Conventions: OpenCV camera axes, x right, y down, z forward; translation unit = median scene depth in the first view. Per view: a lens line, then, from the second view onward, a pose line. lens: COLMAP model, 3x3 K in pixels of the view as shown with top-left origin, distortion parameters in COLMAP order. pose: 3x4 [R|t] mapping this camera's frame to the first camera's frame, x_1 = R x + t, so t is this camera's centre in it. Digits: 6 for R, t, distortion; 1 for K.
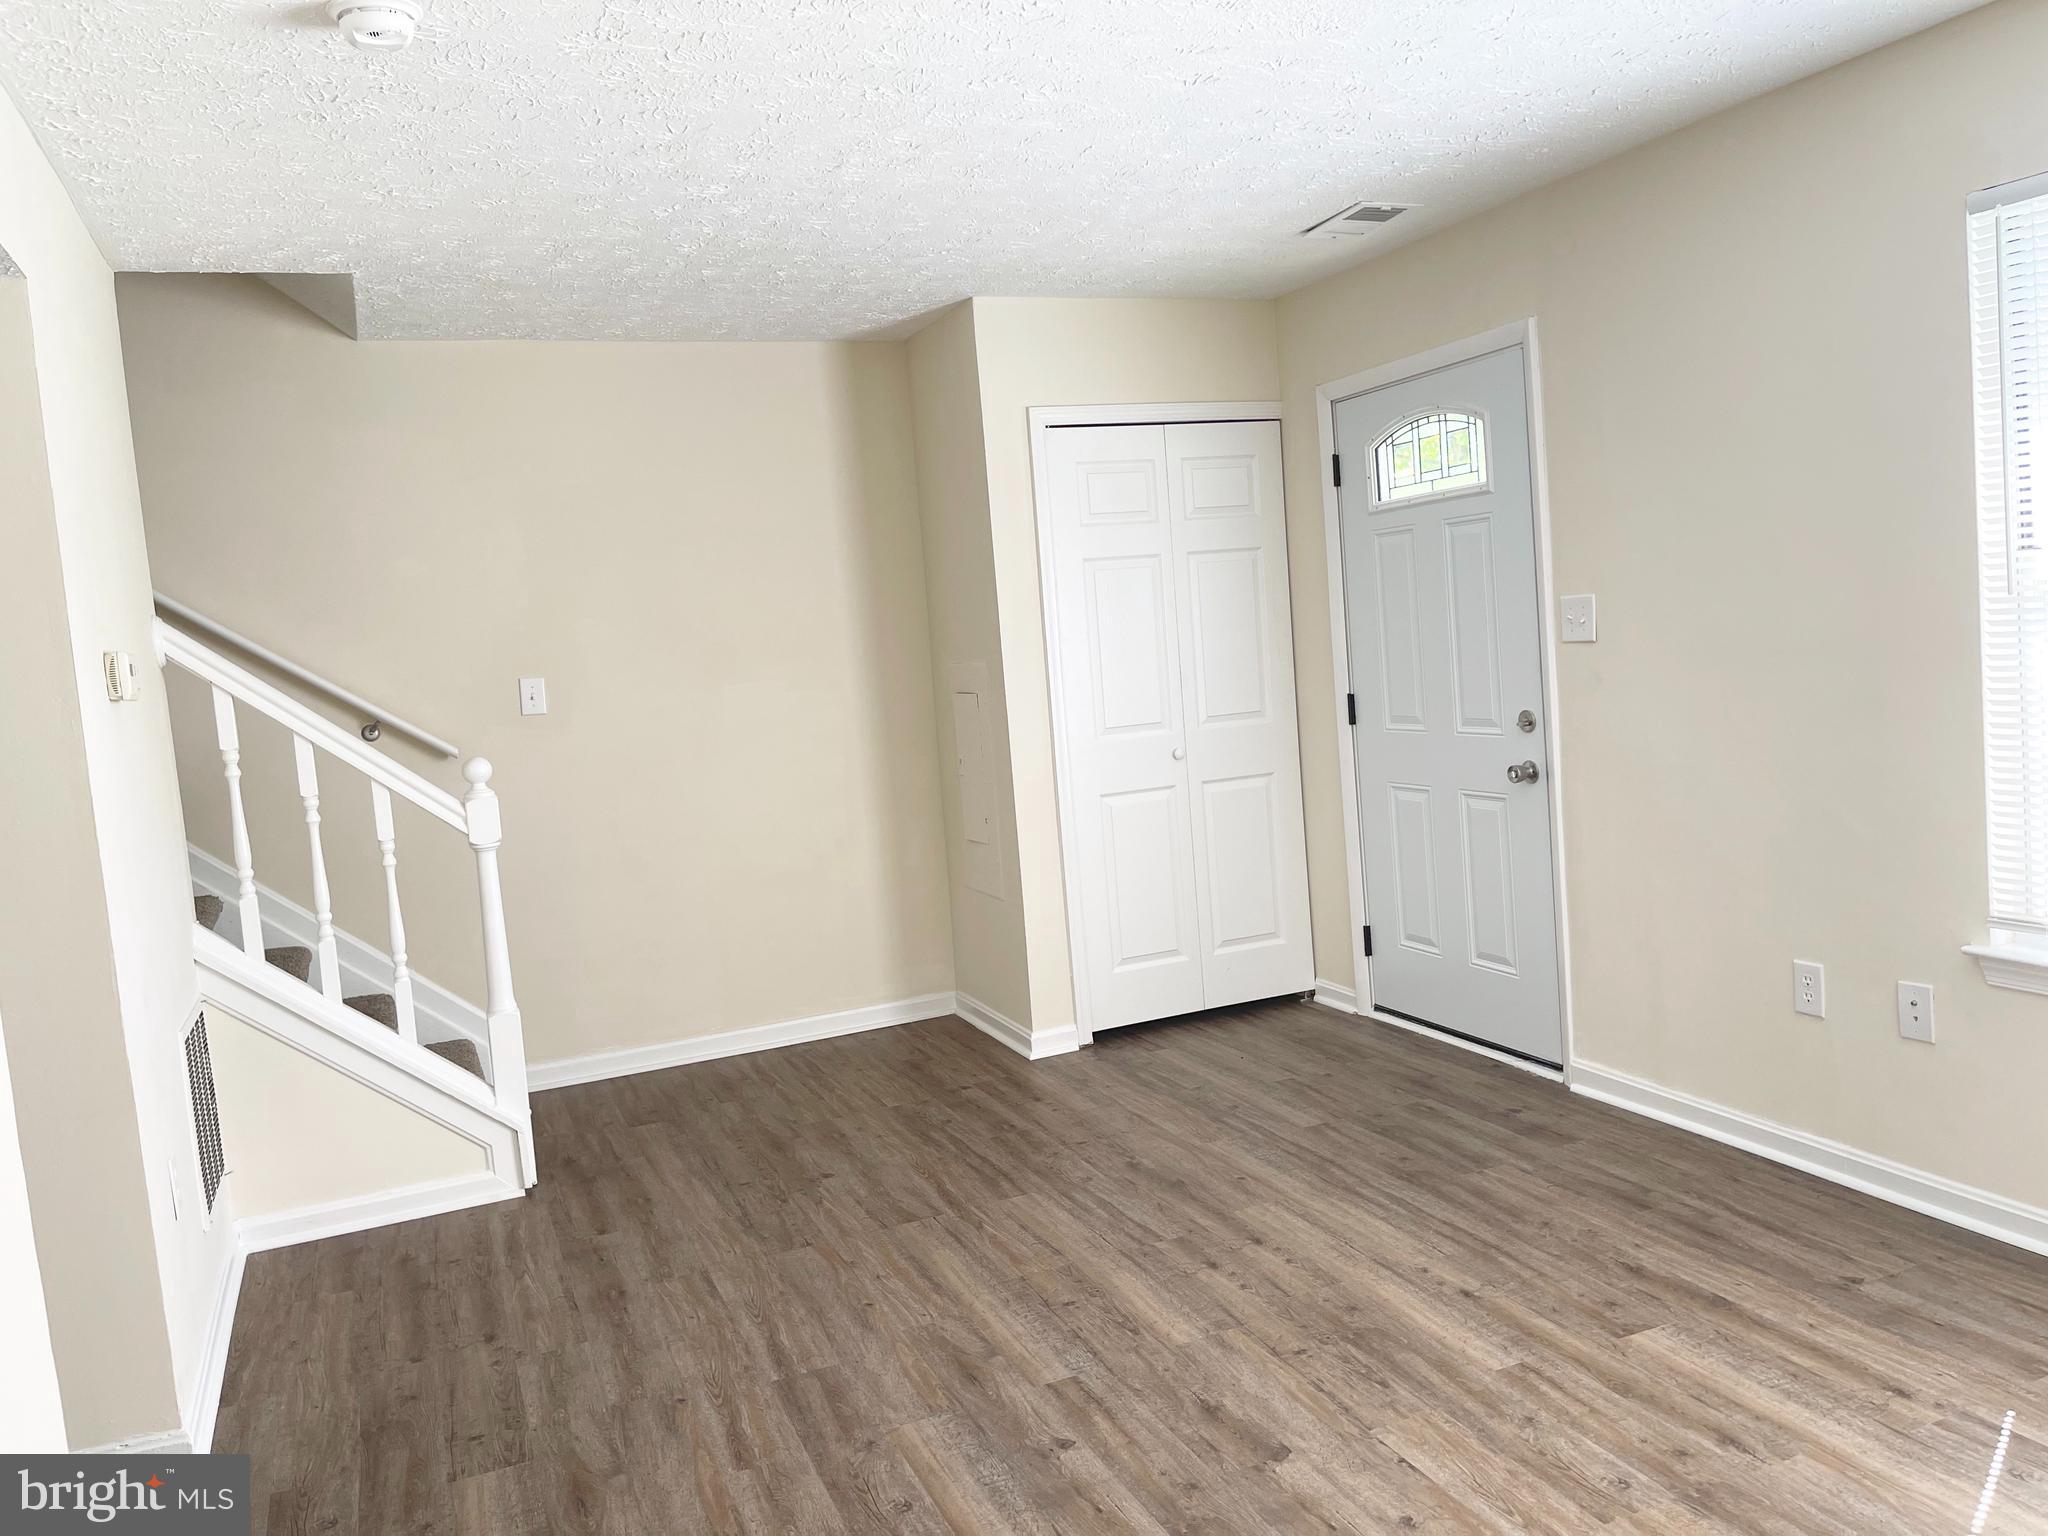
lens RADIAL K [[1543.2, 0, 1024.0], [0, 1543.2, 768.0], [0, 0, 1]] dist [0.072653, -0.088592]
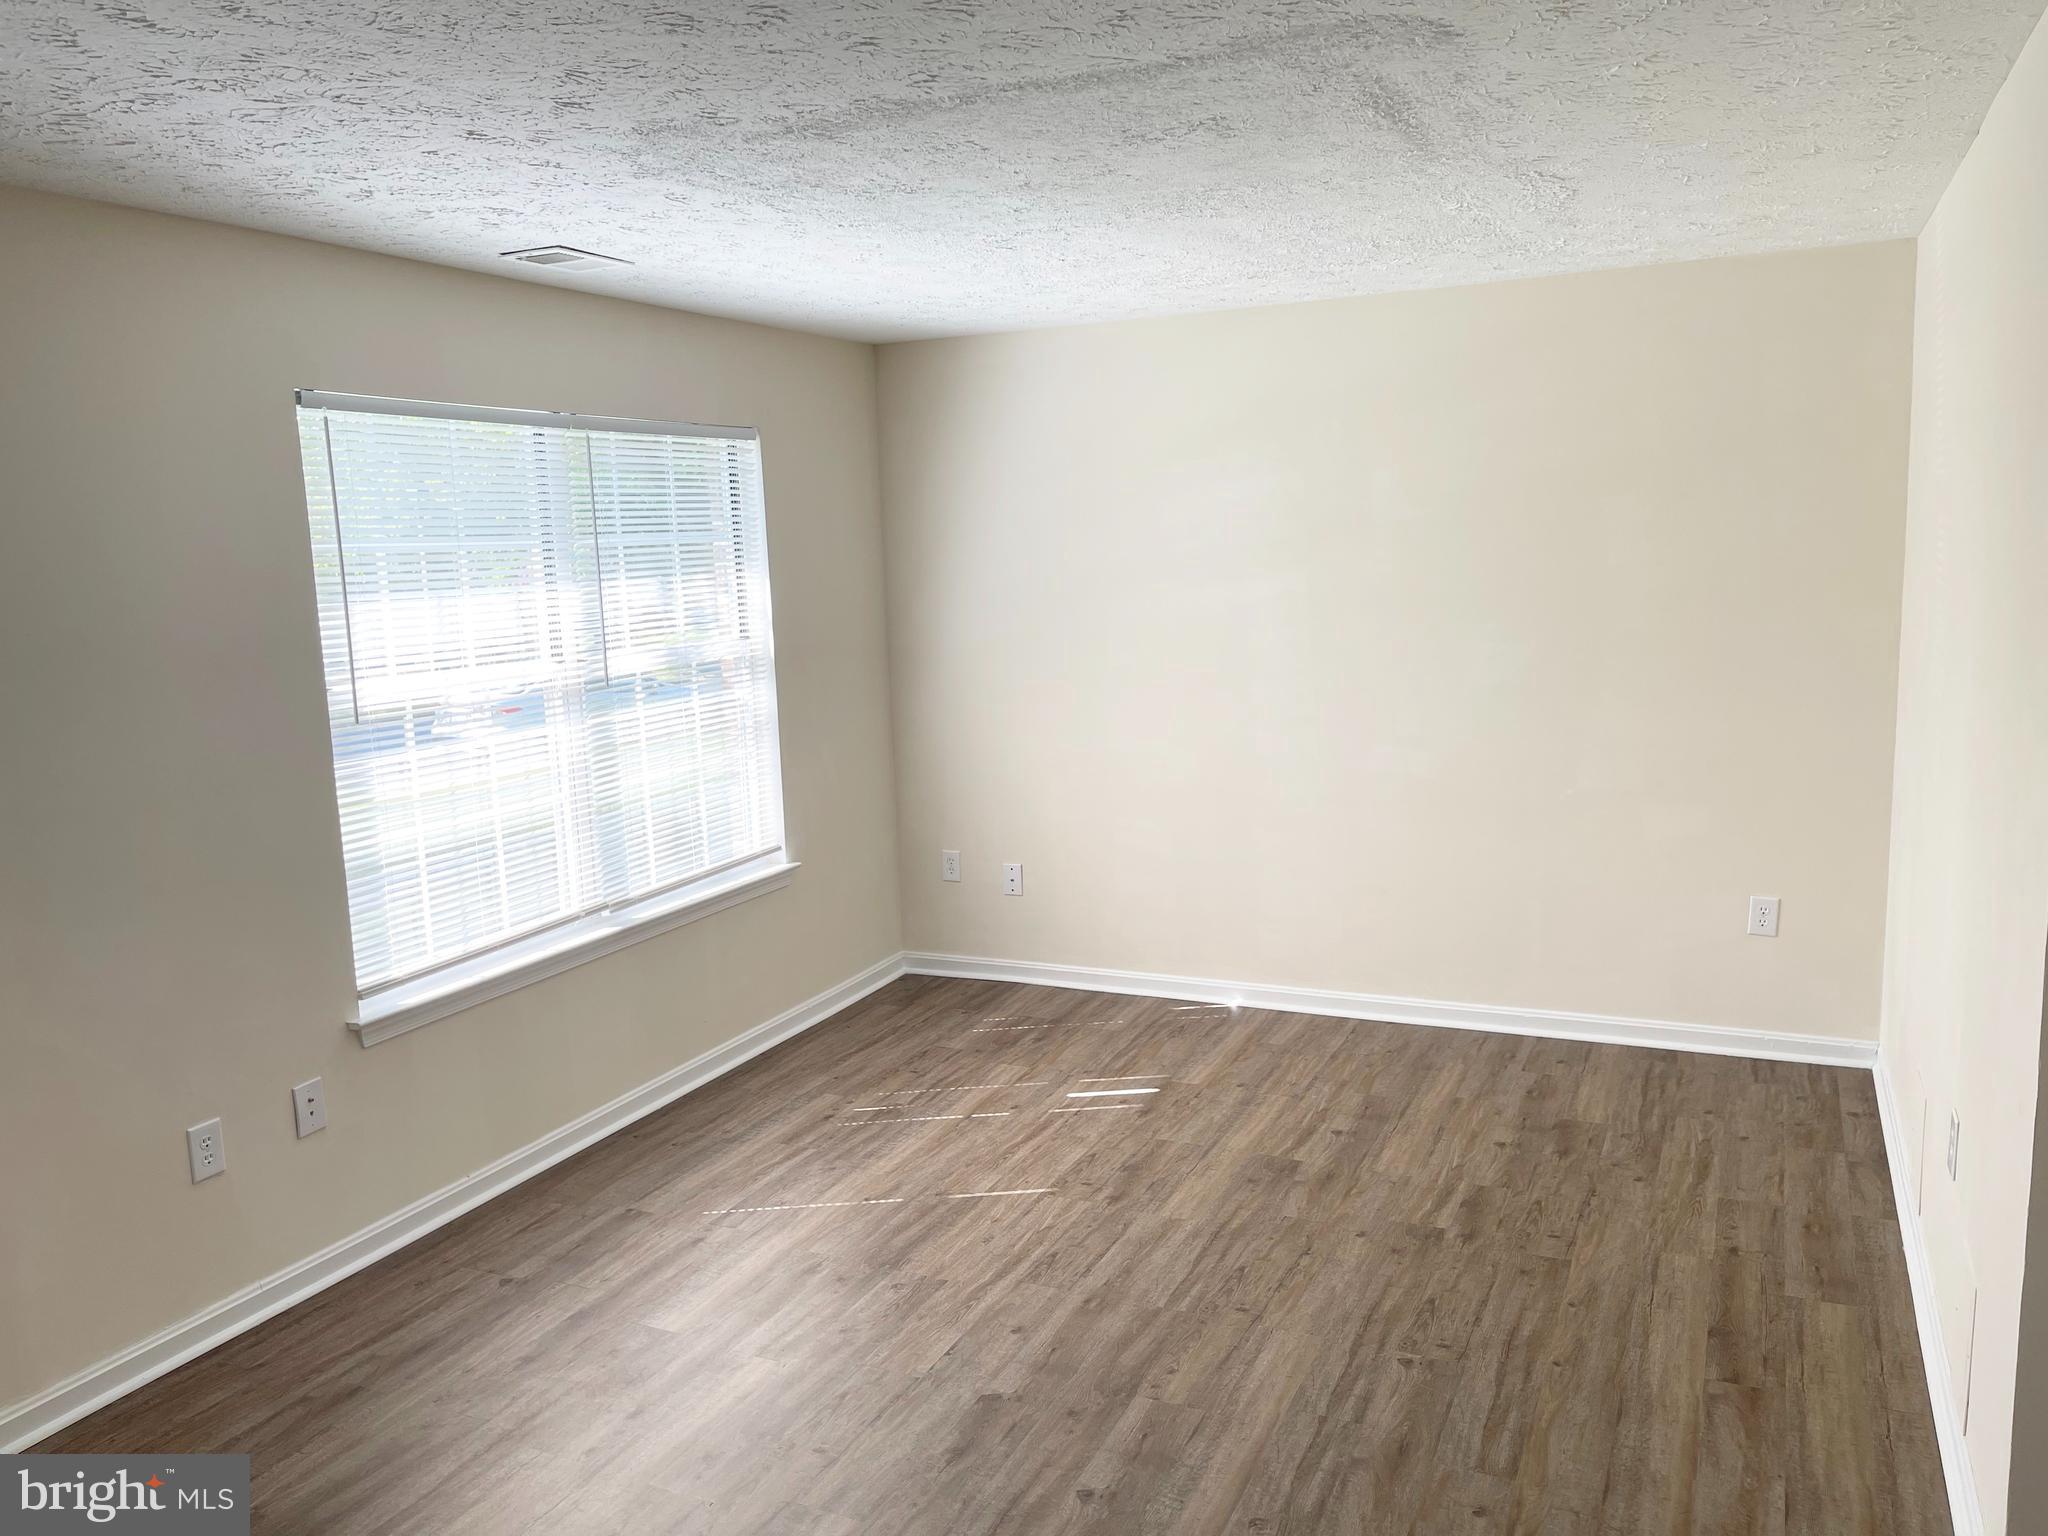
lens RADIAL K [[1552.6, 0, 1024.0], [0, 1552.6, 768.0], [0, 0, 1]] dist [0.050147, -0.044338]
pose [[-0.665195, -0.005478, 0.746650, -0.495736], [0.157391, 0.976476, 0.147385, -0.136368], [-0.729893, 0.215556, -0.648685, 1.100250]]
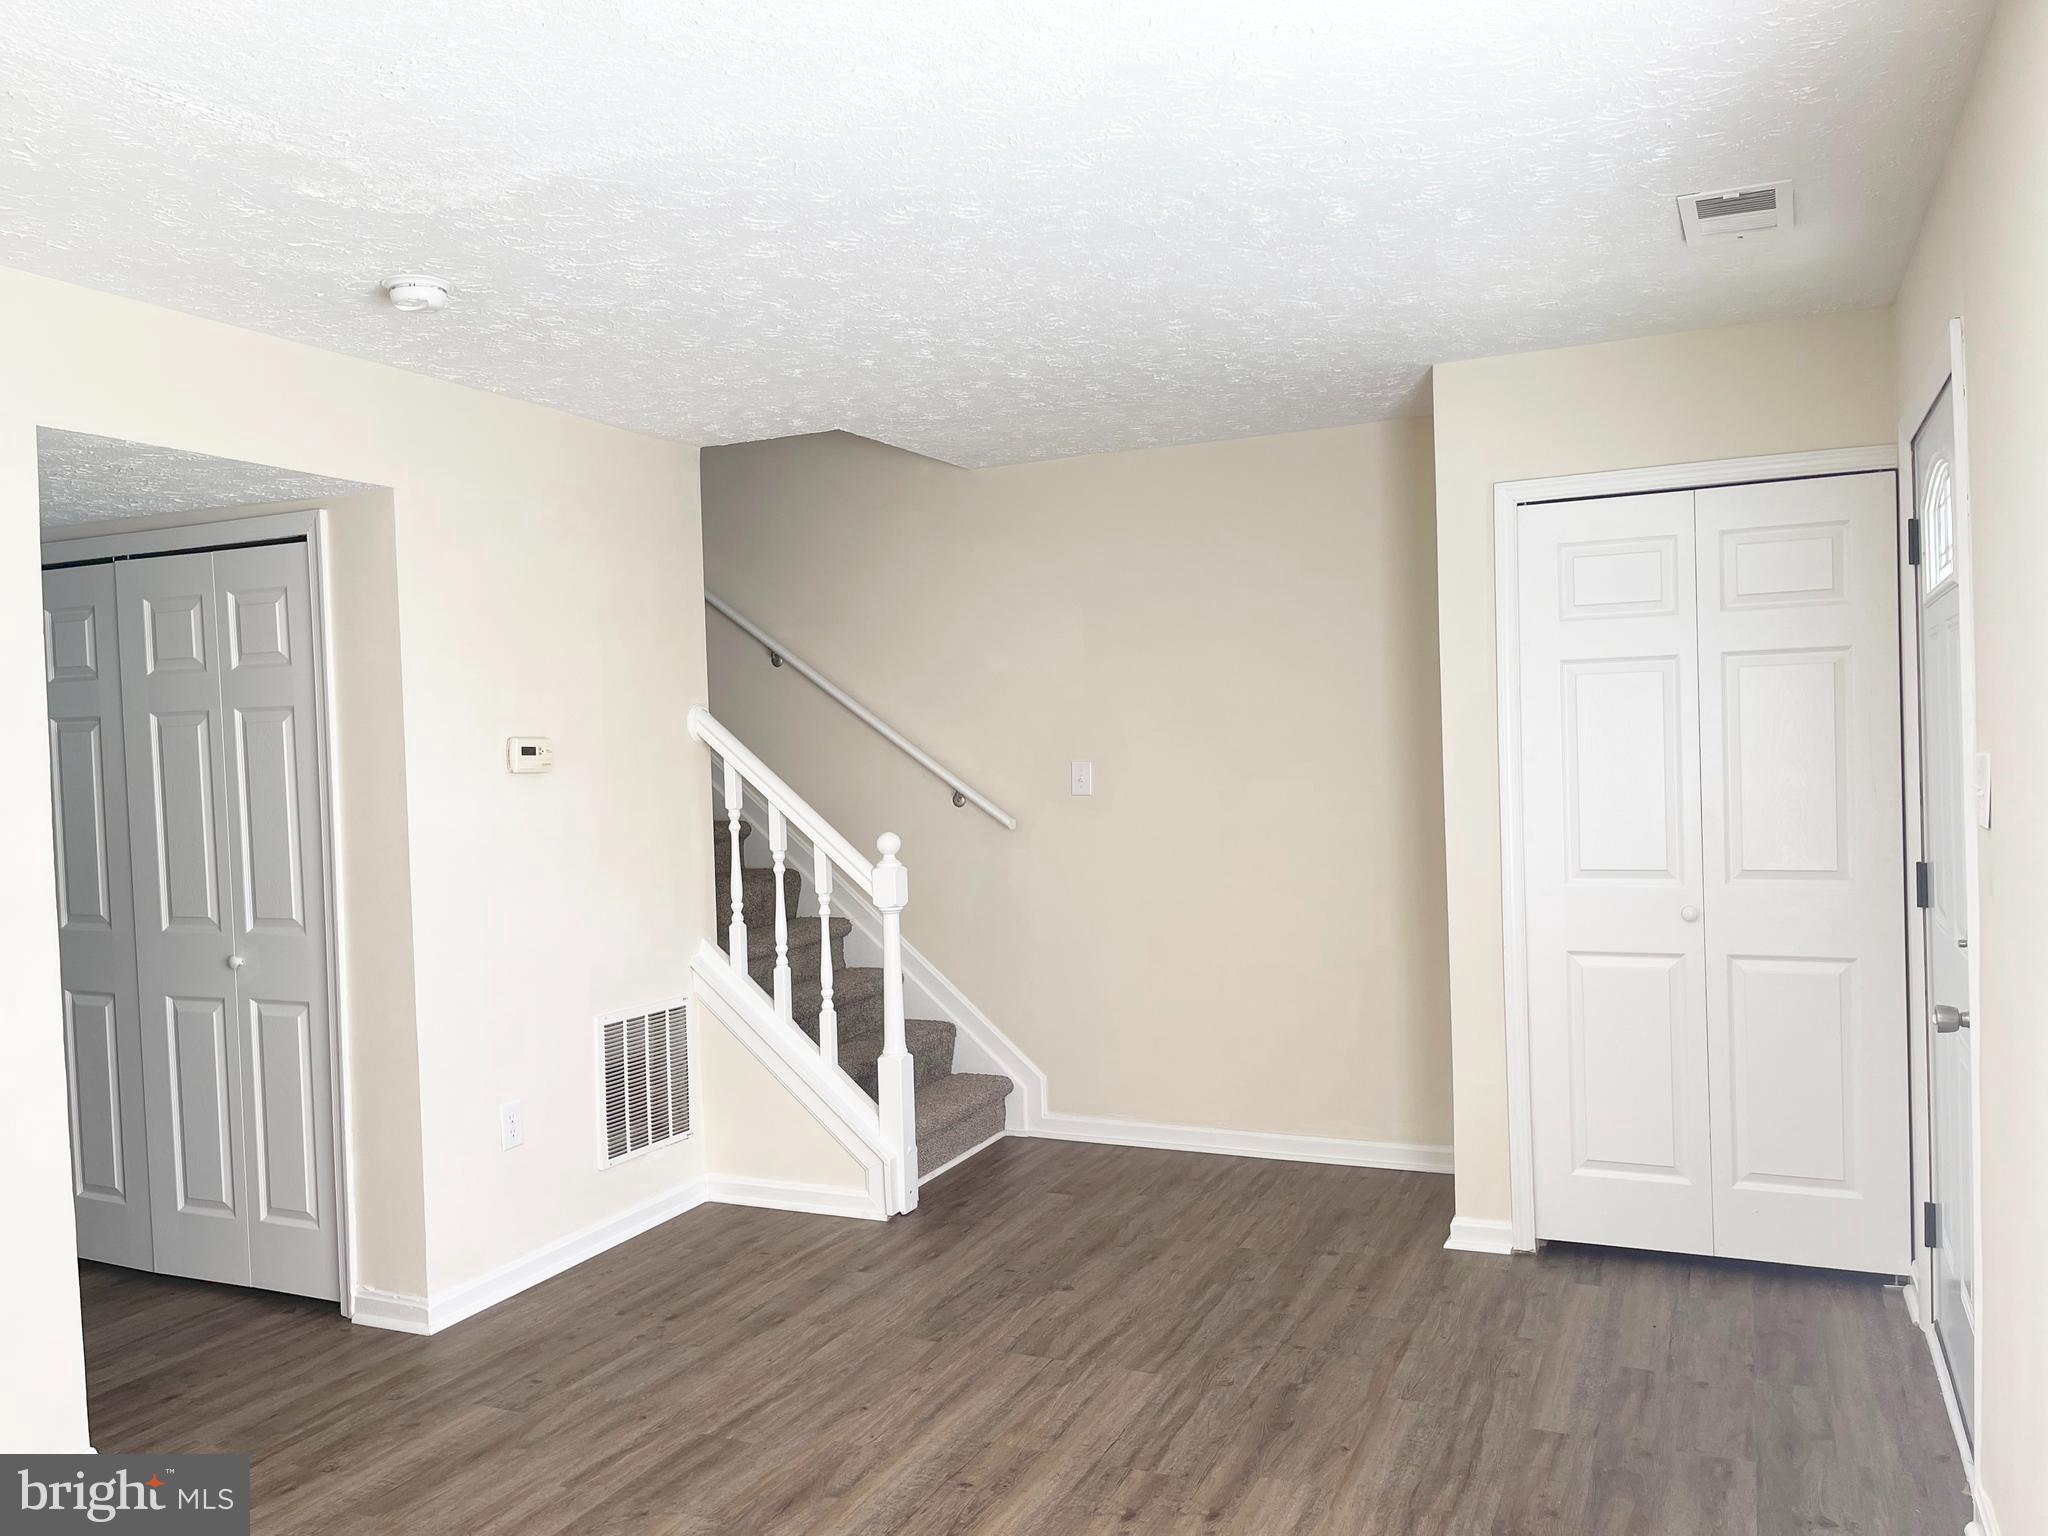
lens RADIAL K [[1552.6, 0, 1024.0], [0, 1552.6, 768.0], [0, 0, 1]] dist [0.050147, -0.044338]
pose [[0.677118, 0.070735, -0.732467, 0.587885], [-0.088983, 0.995936, 0.013920, -0.083348], [0.730474, 0.055751, 0.680661, 0.297954]]
